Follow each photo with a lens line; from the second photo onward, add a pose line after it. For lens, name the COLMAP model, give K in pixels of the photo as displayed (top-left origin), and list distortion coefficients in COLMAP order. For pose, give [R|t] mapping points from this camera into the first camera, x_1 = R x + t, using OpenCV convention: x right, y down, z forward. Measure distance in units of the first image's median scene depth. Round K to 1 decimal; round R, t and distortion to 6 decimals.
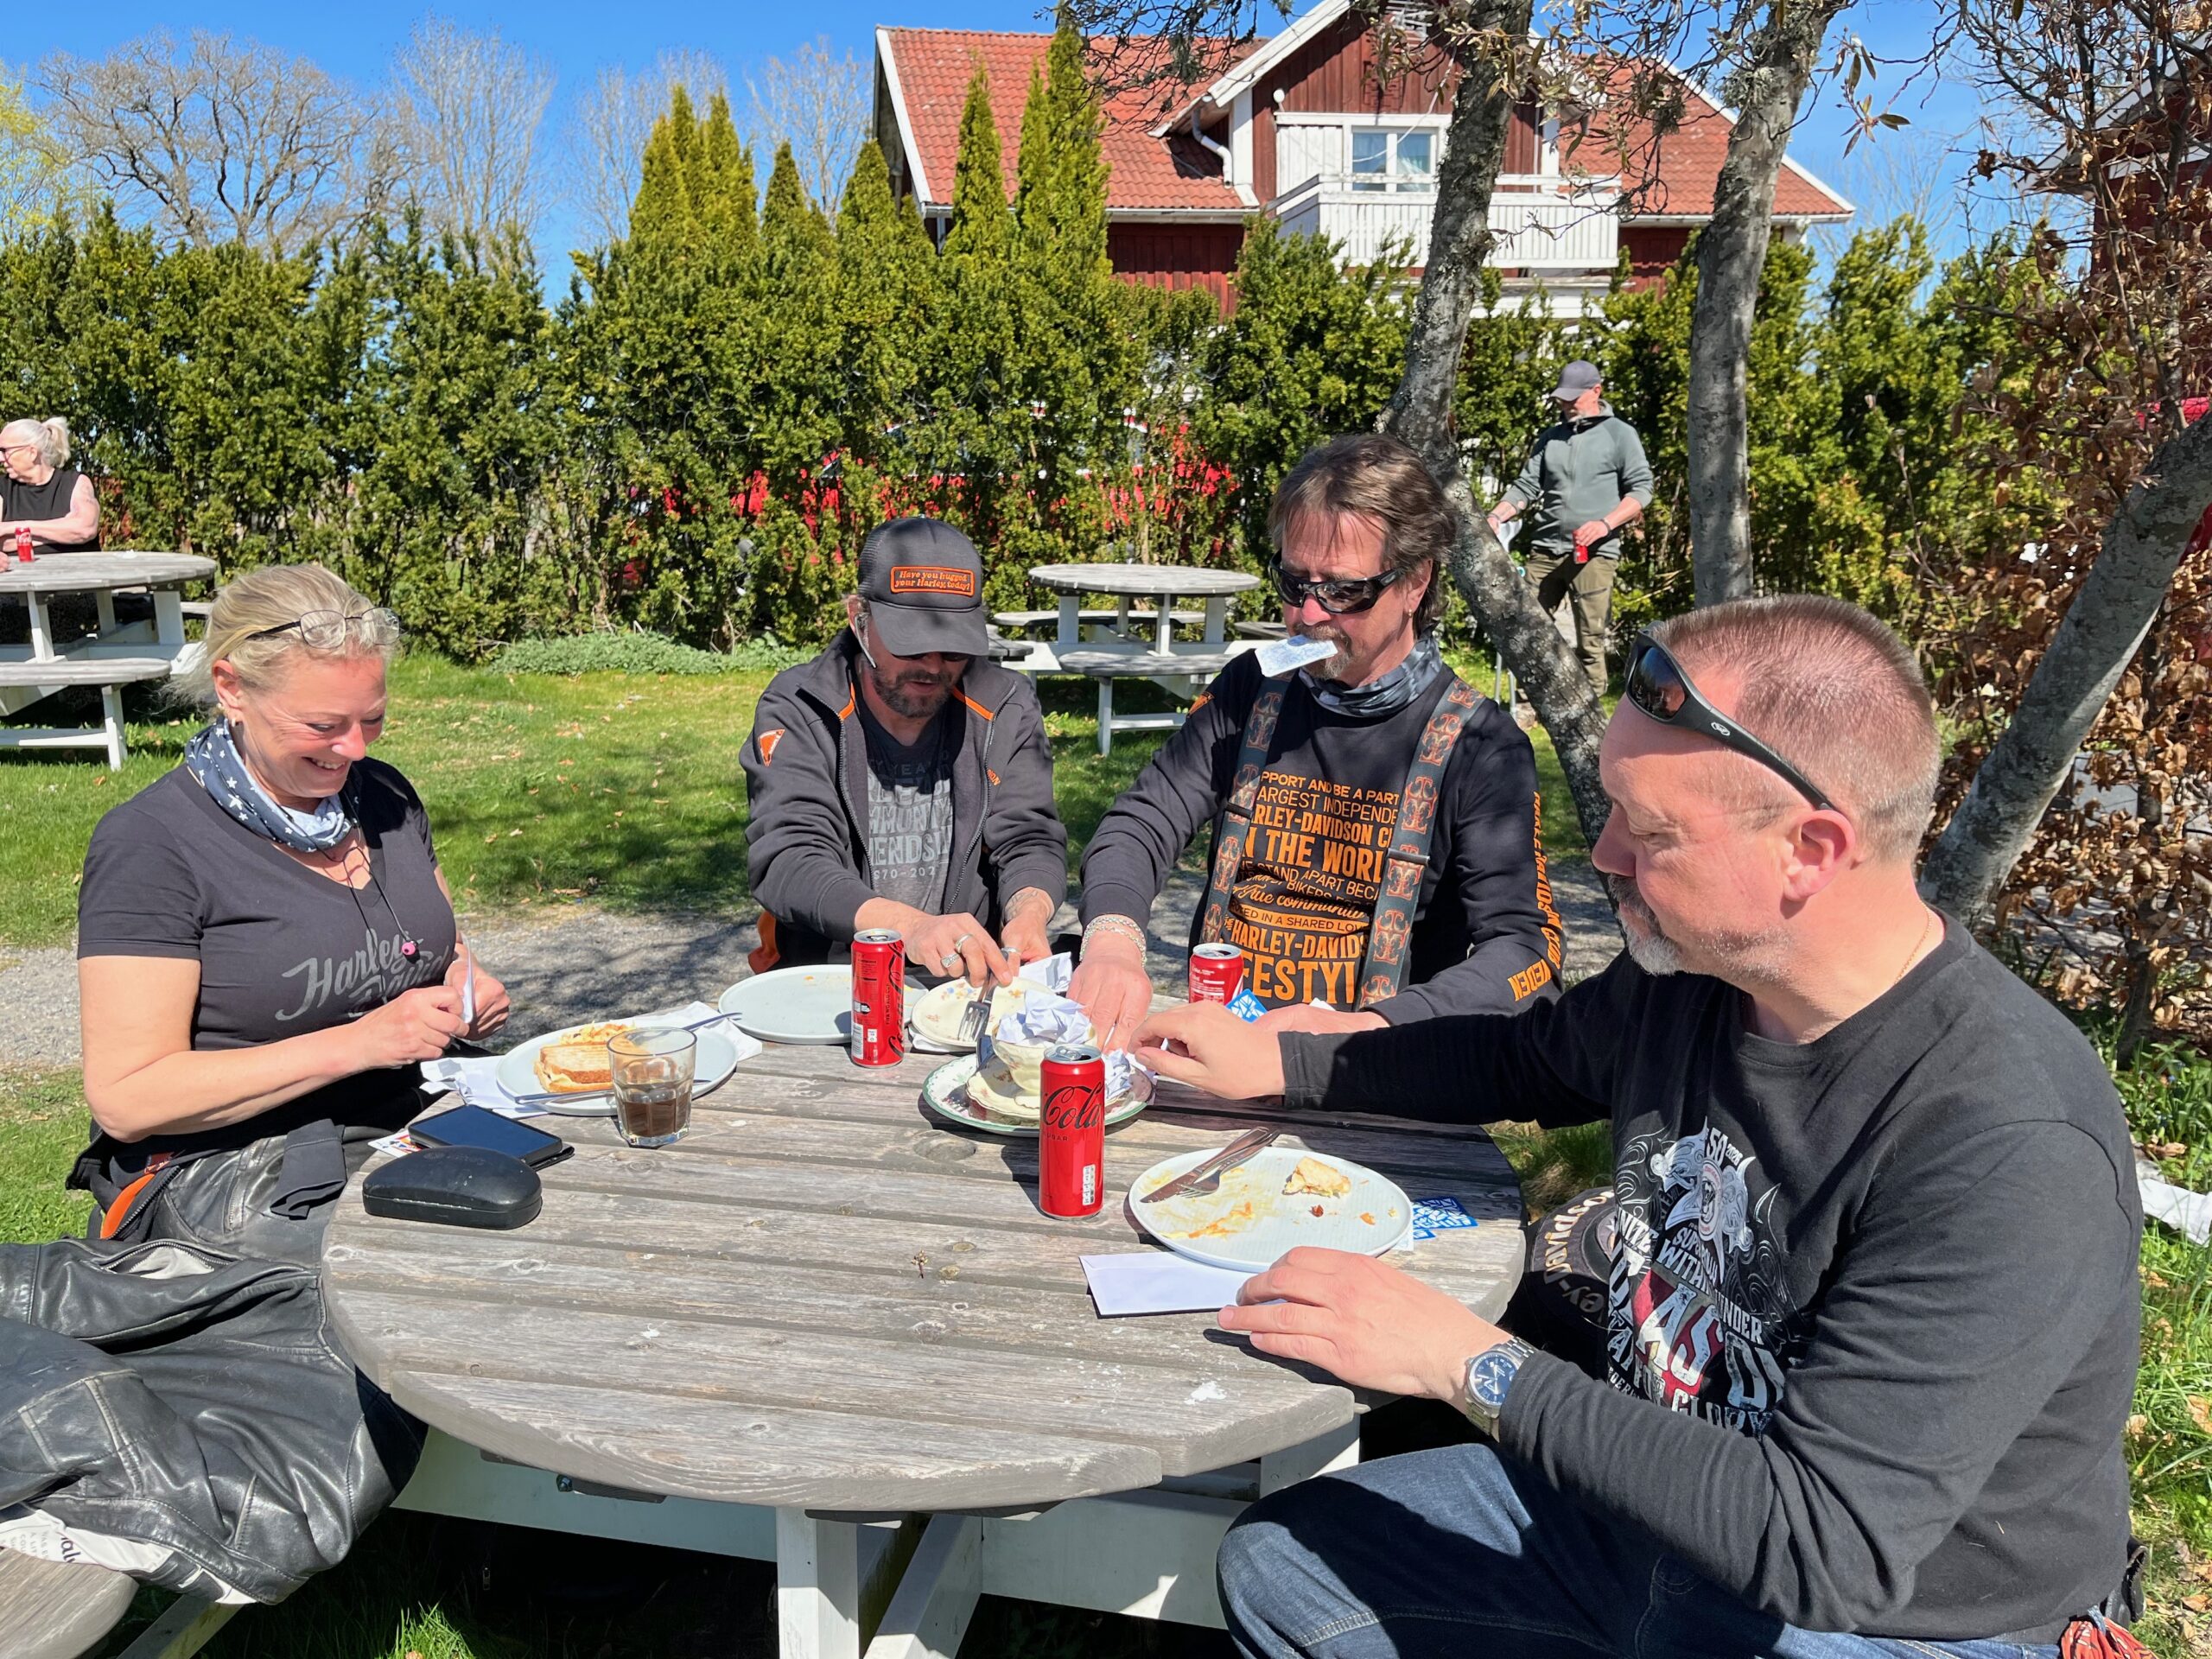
lens RADIAL K [[1767.3, 0, 1083.0], [0, 1767.3, 823.3], [0, 0, 1]] dist [0.042337, -0.061549]
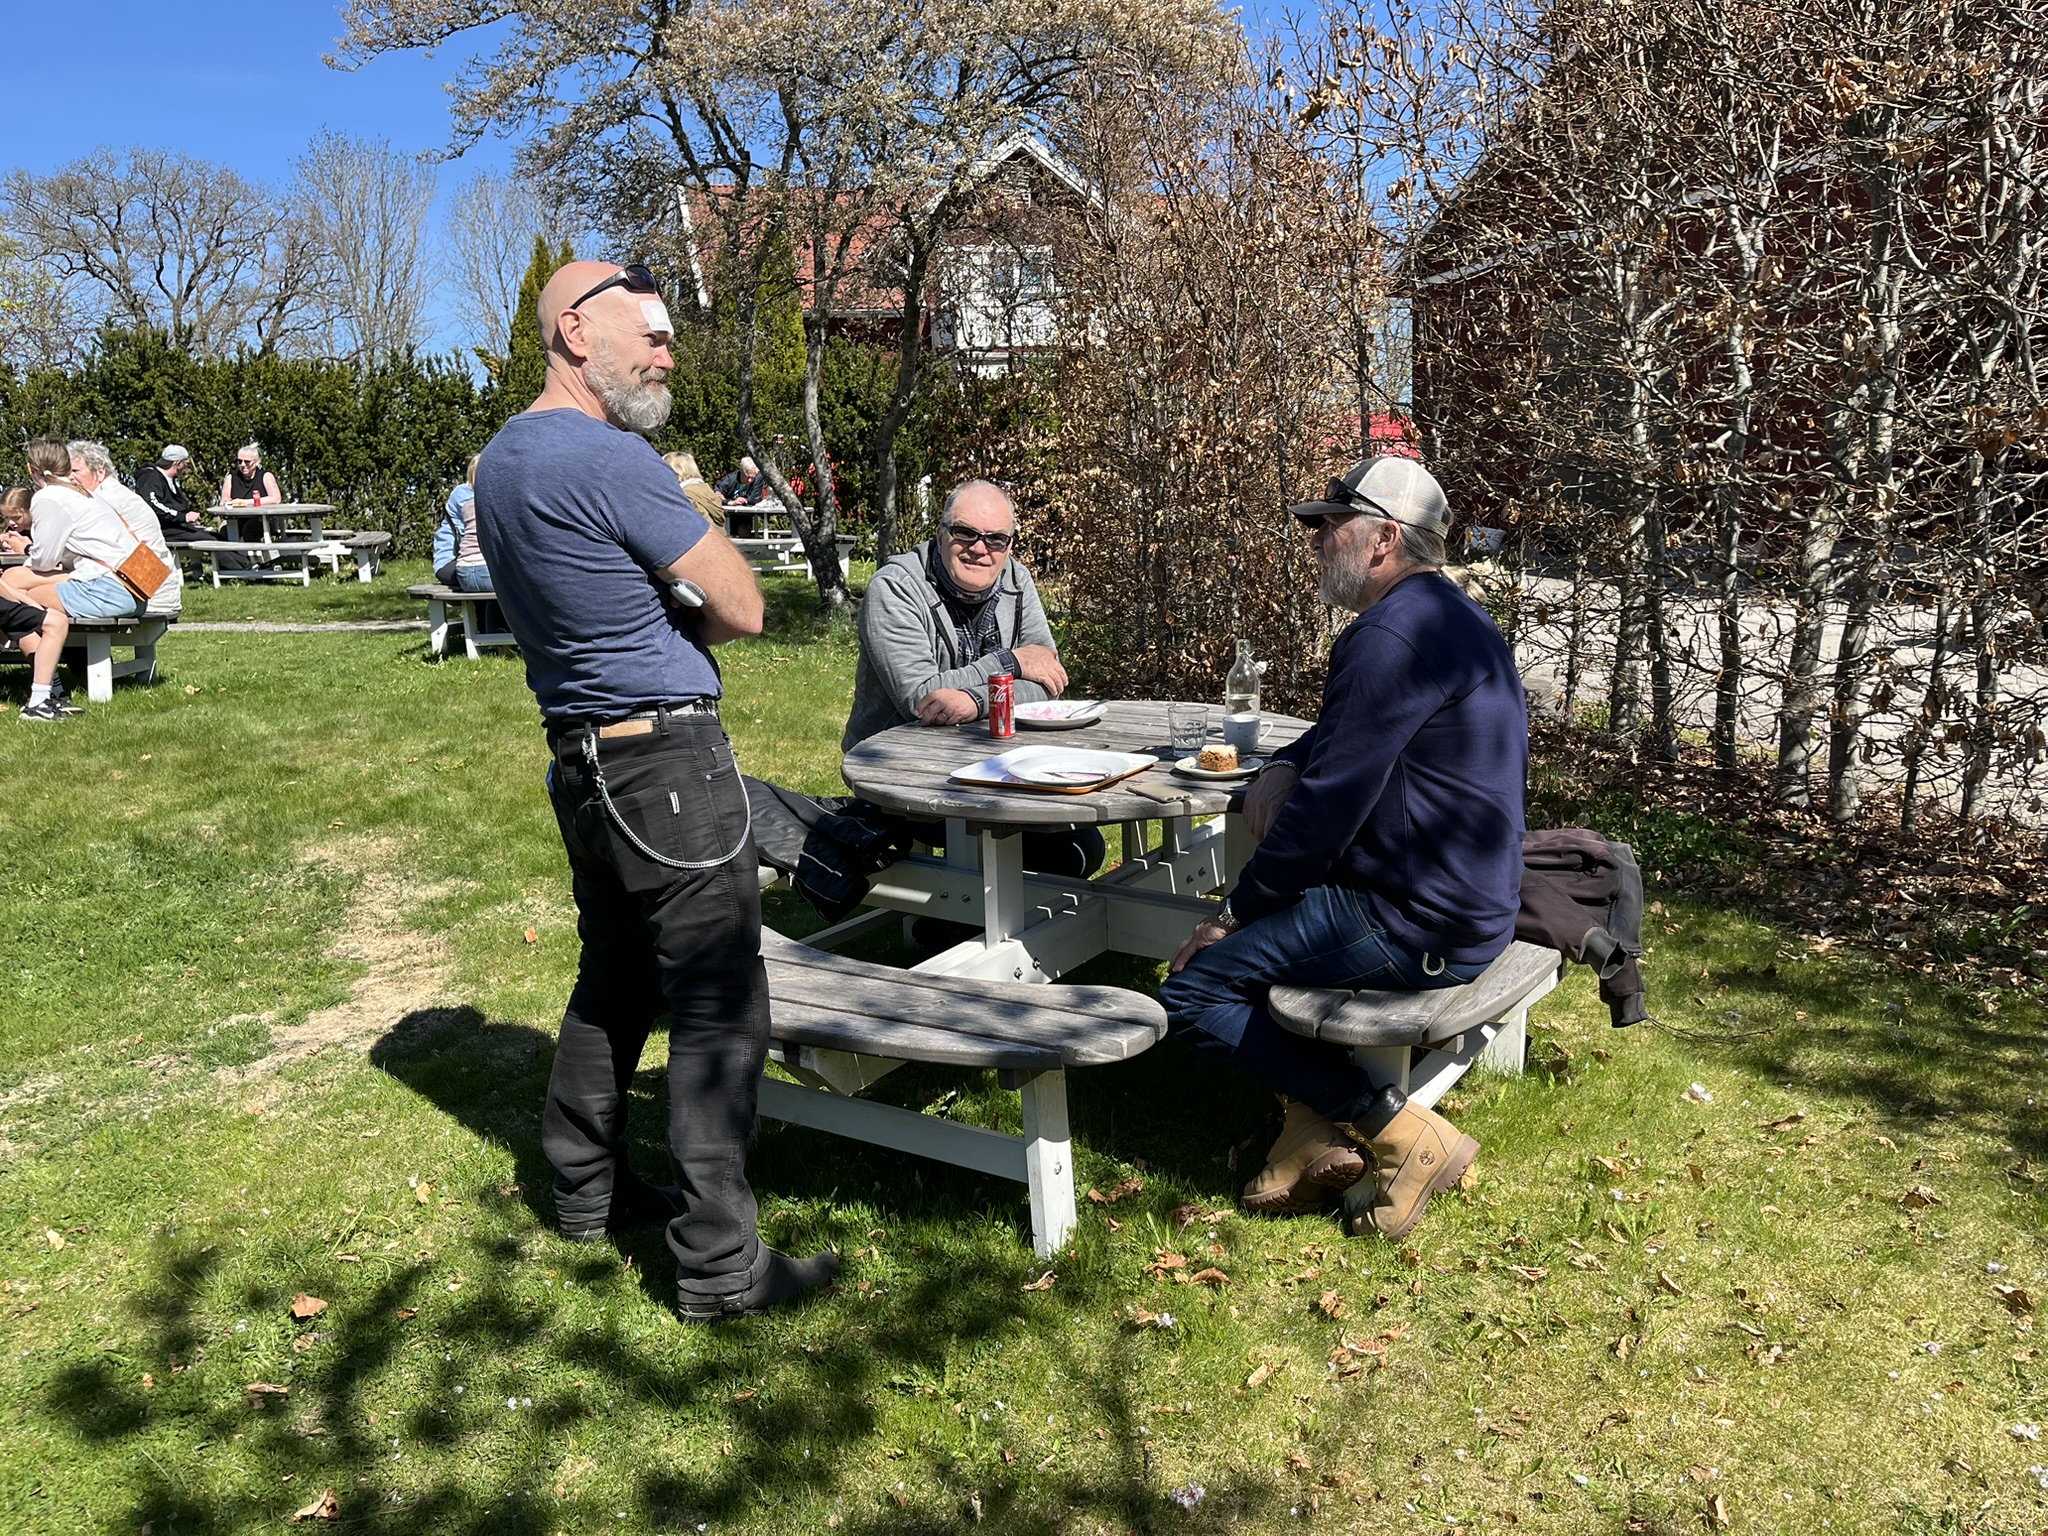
lens RADIAL K [[1636.3, 0, 1030.6], [0, 1636.3, 784.0], [0, 0, 1]] dist [0.042337, -0.061549]
pose [[0.997965, -0.027987, 0.057295, 0.221888], [0.029601, 0.999183, -0.027521, 0.241365], [-0.056478, 0.029161, 0.997978, -0.938392]]
